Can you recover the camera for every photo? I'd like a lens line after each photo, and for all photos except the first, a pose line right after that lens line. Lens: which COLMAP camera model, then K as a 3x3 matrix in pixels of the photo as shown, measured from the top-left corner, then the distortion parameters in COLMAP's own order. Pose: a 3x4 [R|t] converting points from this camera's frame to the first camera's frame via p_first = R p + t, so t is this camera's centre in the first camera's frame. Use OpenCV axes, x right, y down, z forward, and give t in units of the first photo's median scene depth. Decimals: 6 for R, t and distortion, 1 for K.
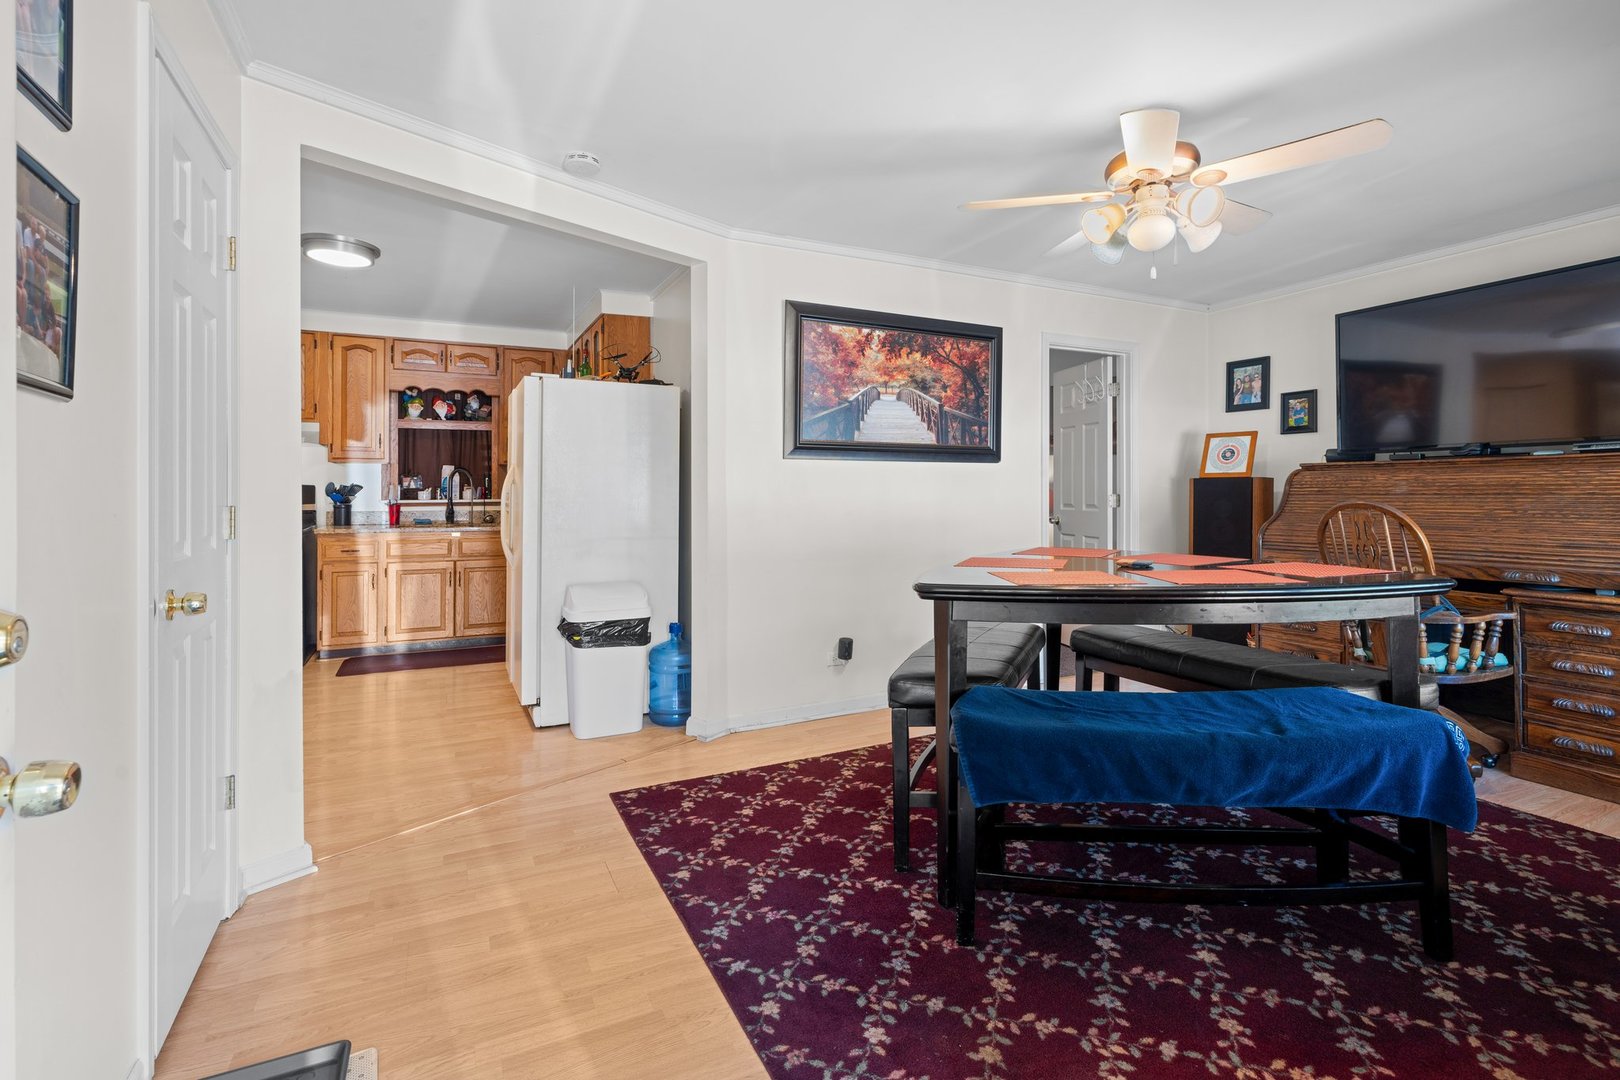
lens RADIAL K [[729.7, 0, 788.7], [0, 729.7, 493.8], [0, 0, 1]] dist [0.001003, 0.000247]
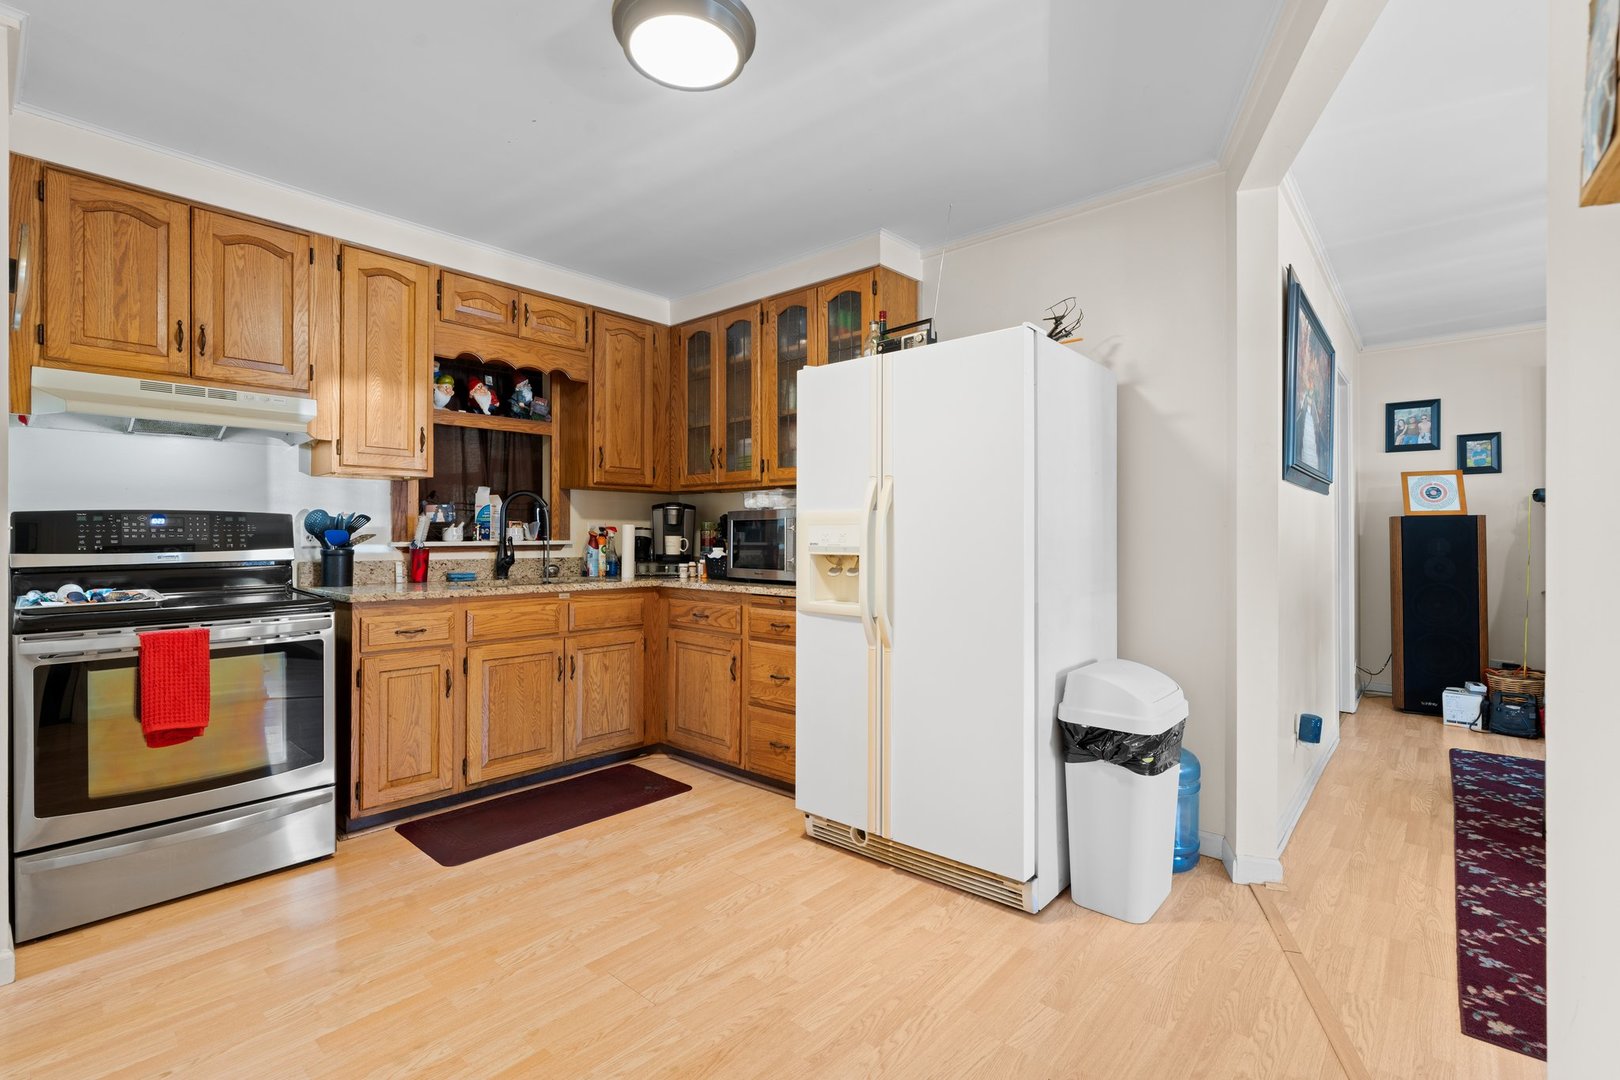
lens RADIAL K [[729.7, 0, 808.4], [0, 729.7, 539.2], [0, 0, 1]] dist [0.001003, 0.000247]
pose [[0.924738, -0.001493, 0.380602, -0.494825], [0.001429, 0.999999, 0.000450, 0.007190], [-0.380602, 0.000128, 0.924739, 0.340629]]
